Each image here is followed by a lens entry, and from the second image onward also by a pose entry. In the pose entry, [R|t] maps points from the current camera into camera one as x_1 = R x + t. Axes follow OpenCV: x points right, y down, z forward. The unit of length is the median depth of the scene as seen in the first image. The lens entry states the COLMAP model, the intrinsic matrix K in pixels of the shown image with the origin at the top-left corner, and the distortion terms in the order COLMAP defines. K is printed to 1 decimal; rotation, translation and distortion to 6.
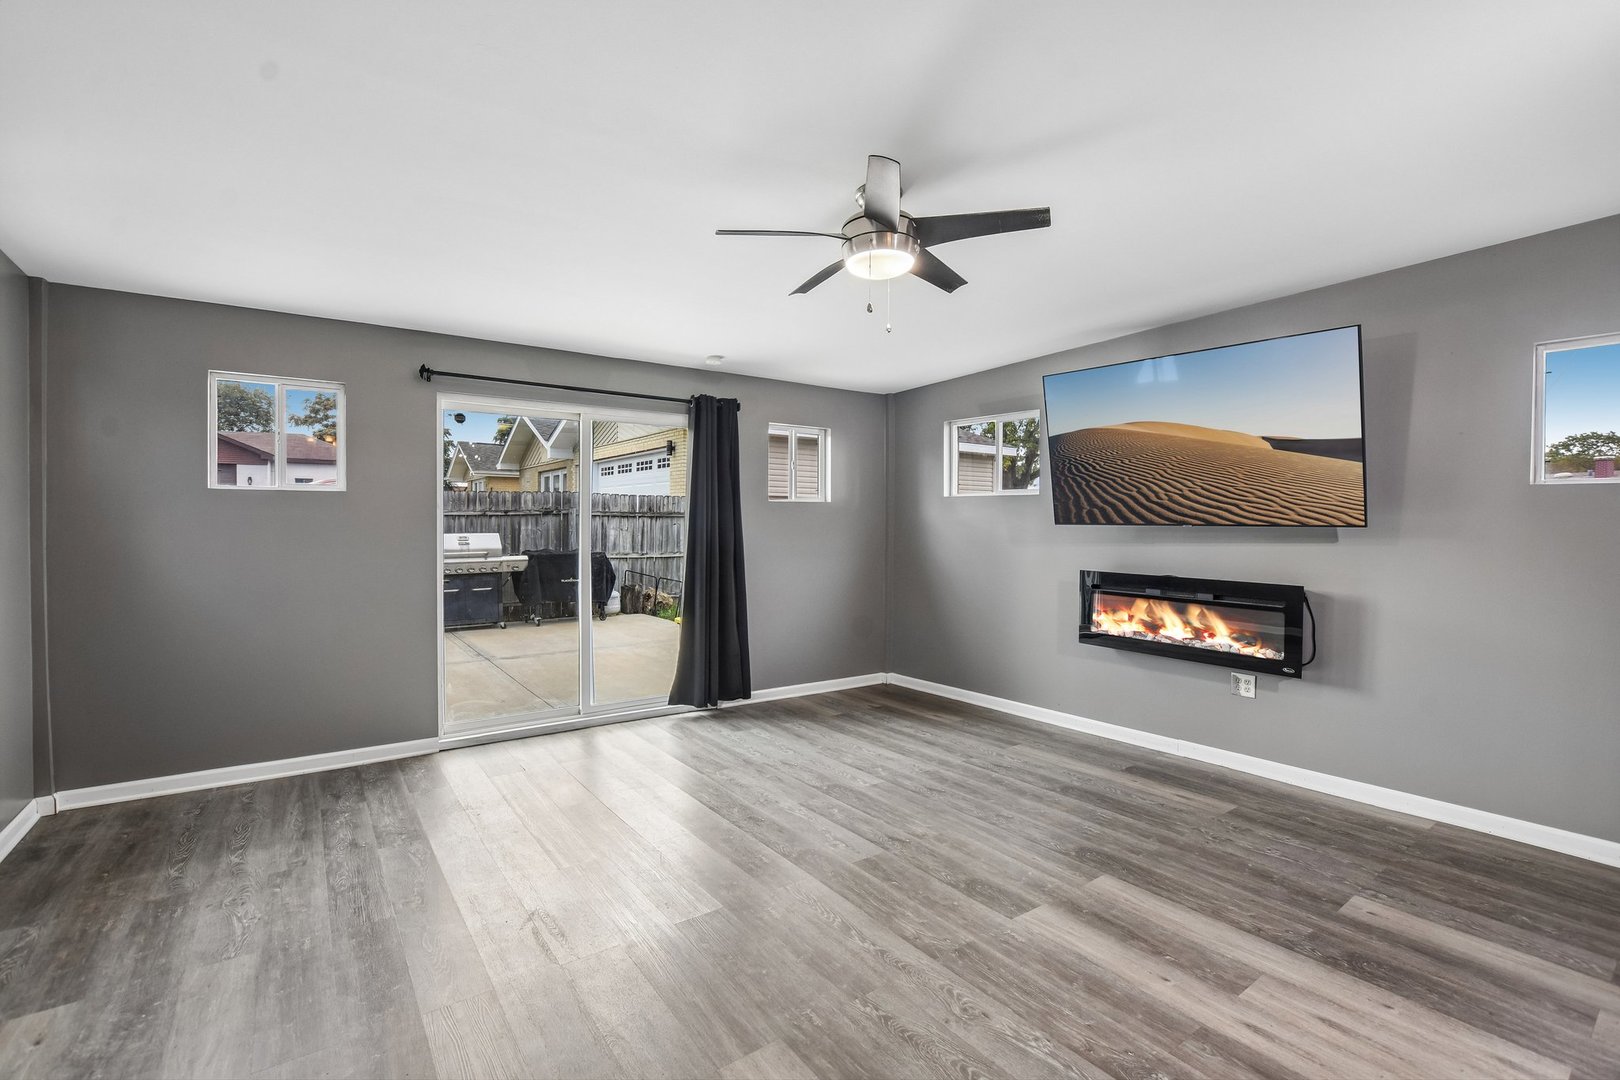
lens RADIAL K [[720.3, 0, 802.3], [0, 720.3, 528.5], [0, 0, 1]] dist [-0.018602, 0.000325]
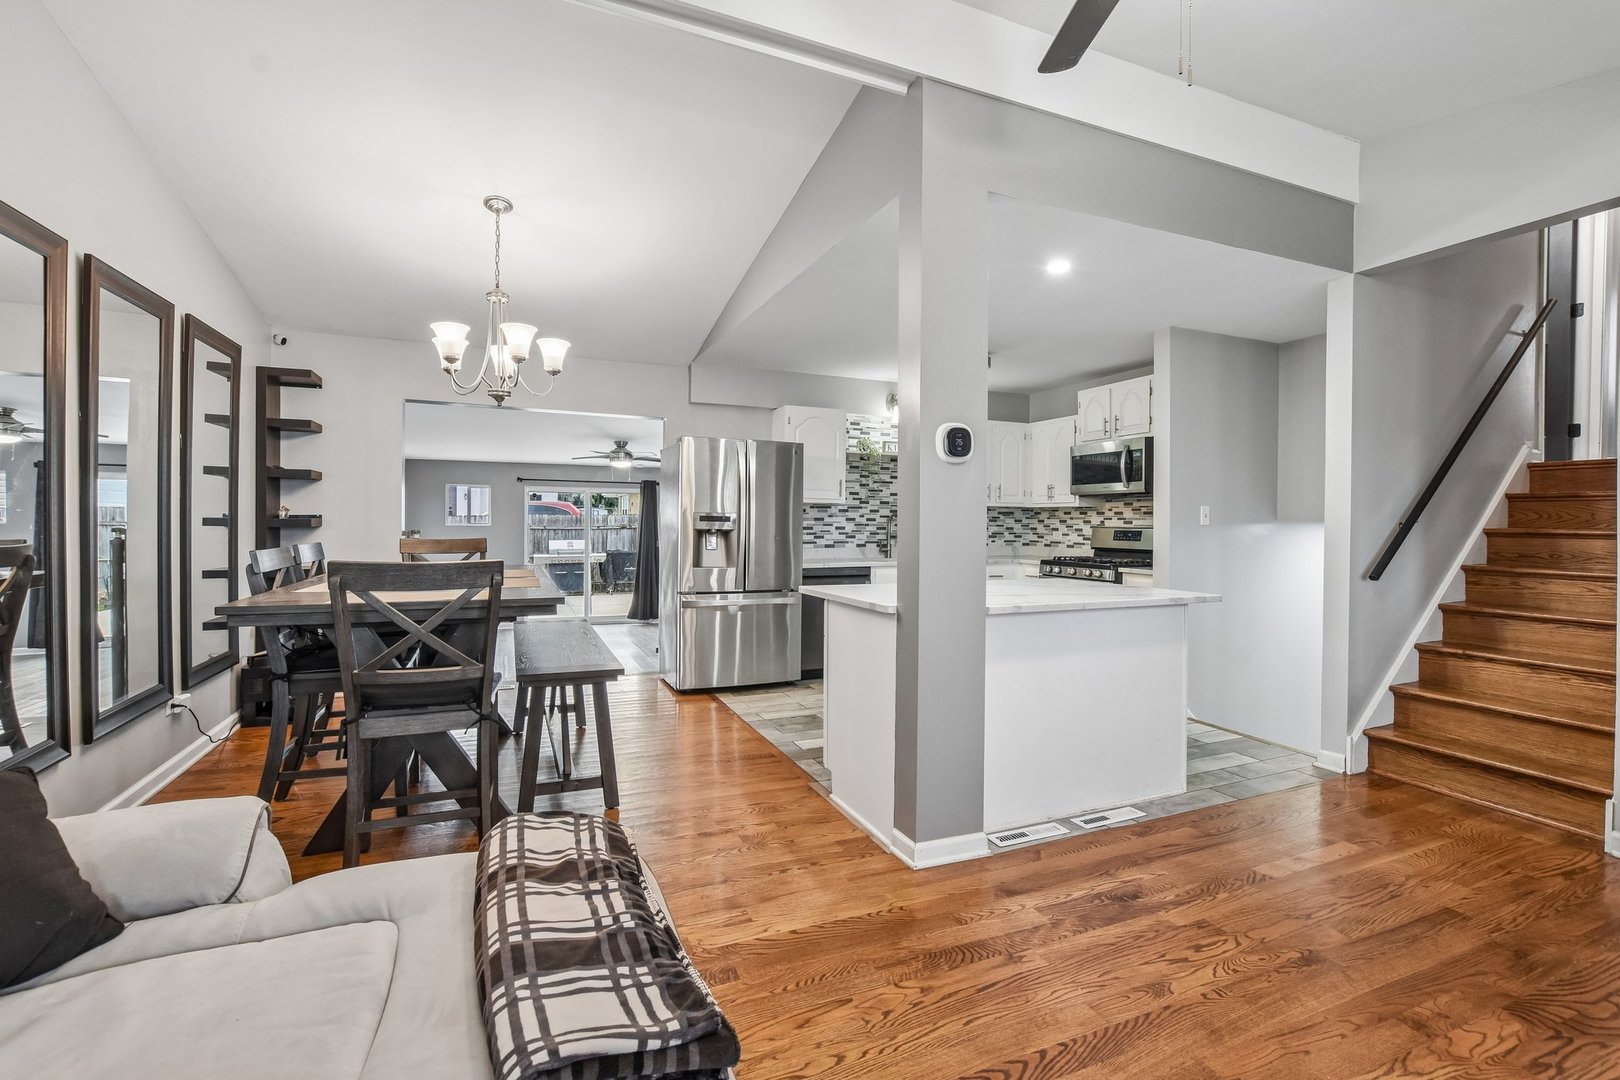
lens RADIAL K [[720.3, 0, 812.5], [0, 720.3, 528.8], [0, 0, 1]] dist [-0.018602, 0.000325]
pose [[0.976574, 0.001892, -0.215176, 1.138064], [-0.002493, 0.999994, -0.002520, -0.039896], [0.215169, 0.002997, 0.976572, -1.388430]]
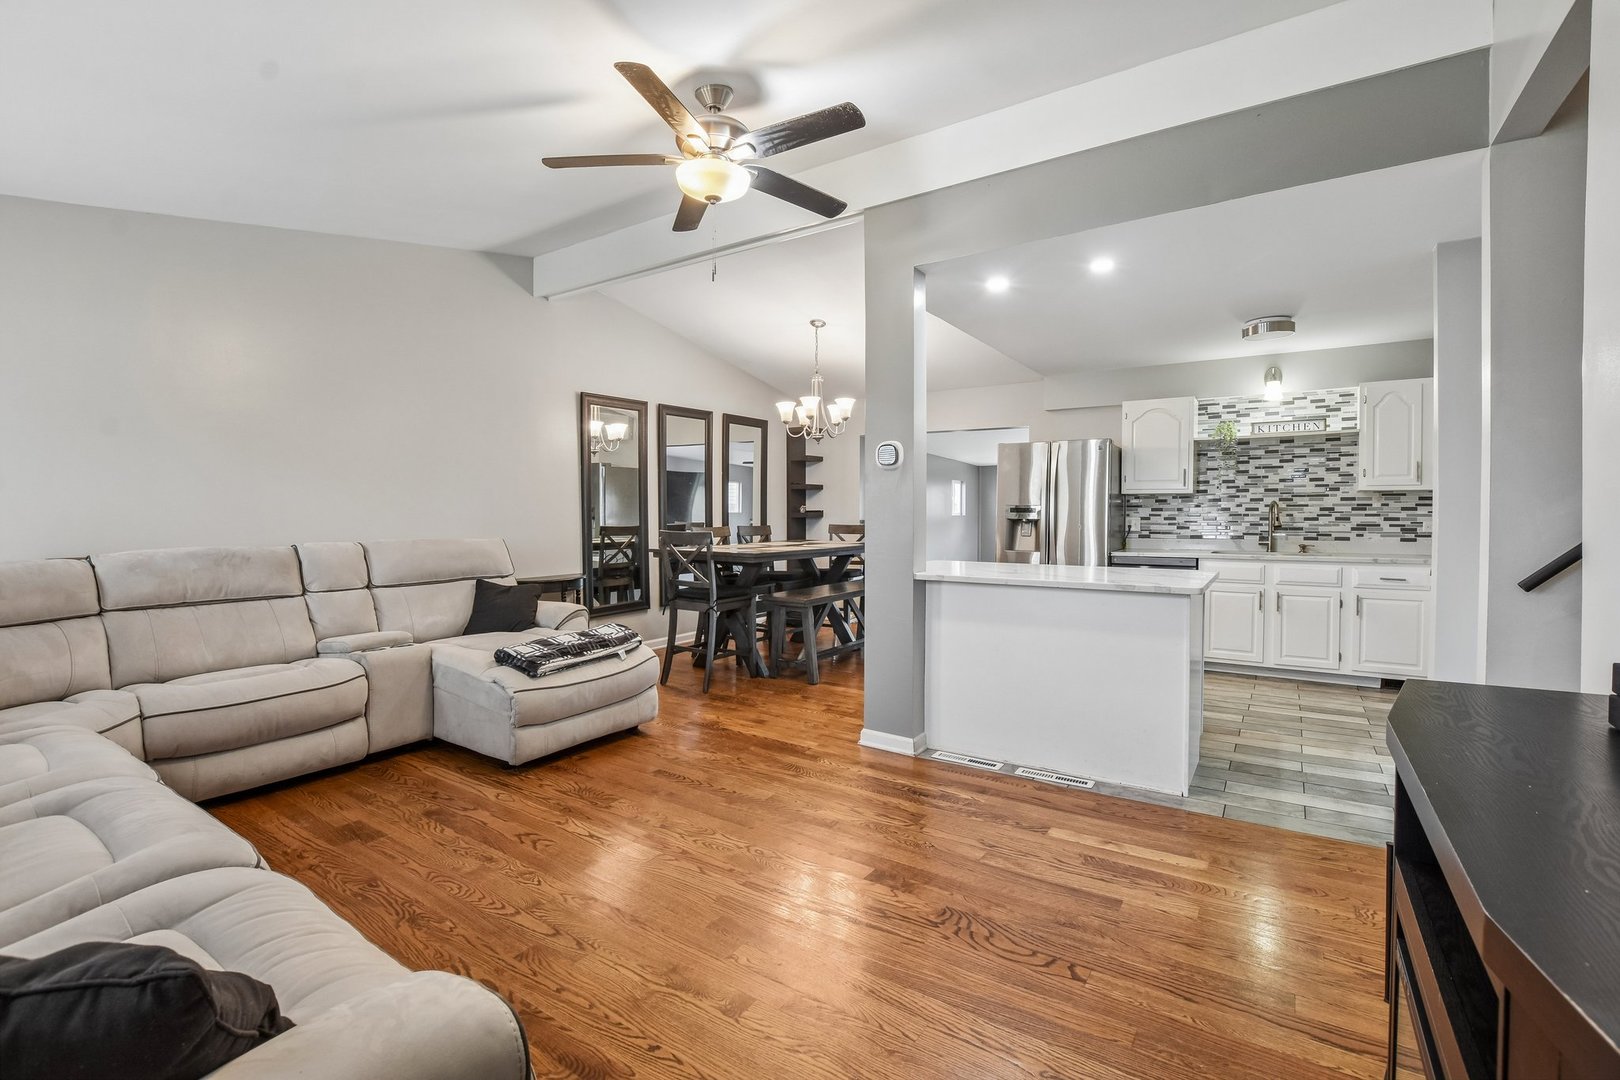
lens RADIAL K [[720.3, 0, 810.5], [0, 720.3, 538.2], [0, 0, 1]] dist [-0.018602, 0.000325]
pose [[0.355172, 0.026508, -0.934425, 2.017918], [-0.006087, 0.999642, 0.026044, -0.038308], [0.934781, -0.003563, 0.355207, -1.129394]]
